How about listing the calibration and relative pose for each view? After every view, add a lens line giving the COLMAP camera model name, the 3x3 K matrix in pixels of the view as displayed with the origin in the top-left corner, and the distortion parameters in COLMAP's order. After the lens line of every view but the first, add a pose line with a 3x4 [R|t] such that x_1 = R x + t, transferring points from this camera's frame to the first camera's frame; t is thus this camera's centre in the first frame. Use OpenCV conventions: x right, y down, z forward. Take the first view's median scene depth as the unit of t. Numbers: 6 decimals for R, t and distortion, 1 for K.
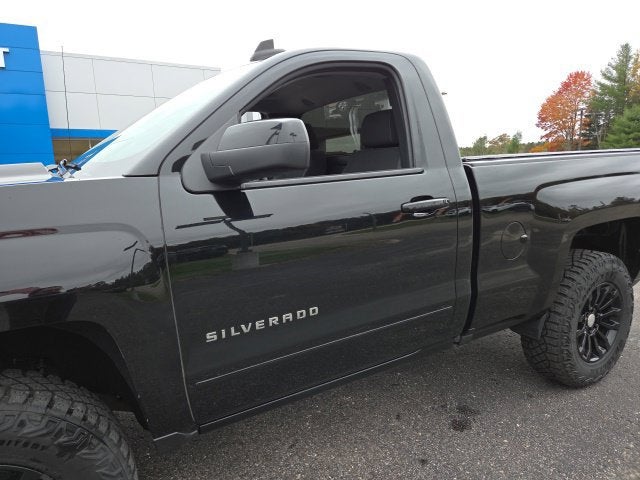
lens RADIAL K [[427.1, 0, 320.0], [0, 427.1, 240.0], [0, 0, 1]] dist [0.084328, -0.067912]
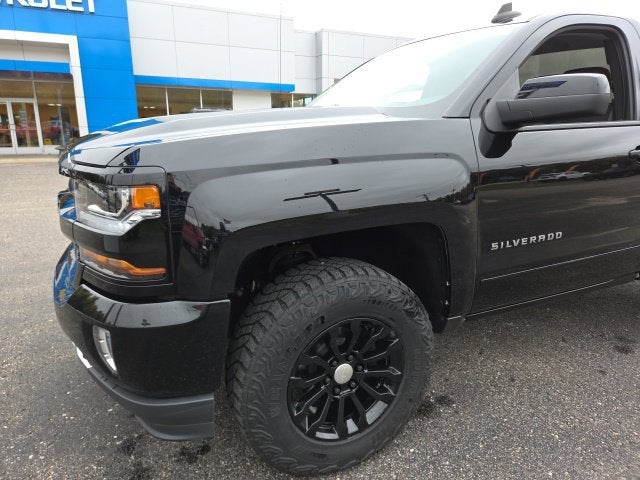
lens RADIAL K [[431.1, 0, 342.5], [0, 431.1, 232.7], [0, 0, 1]] dist [0.050791, -0.005867]
pose [[0.997021, 0.057707, -0.051169, -0.572561], [-0.053703, 0.995627, 0.076441, 0.096961], [0.055356, -0.073466, 0.995760, -0.284570]]
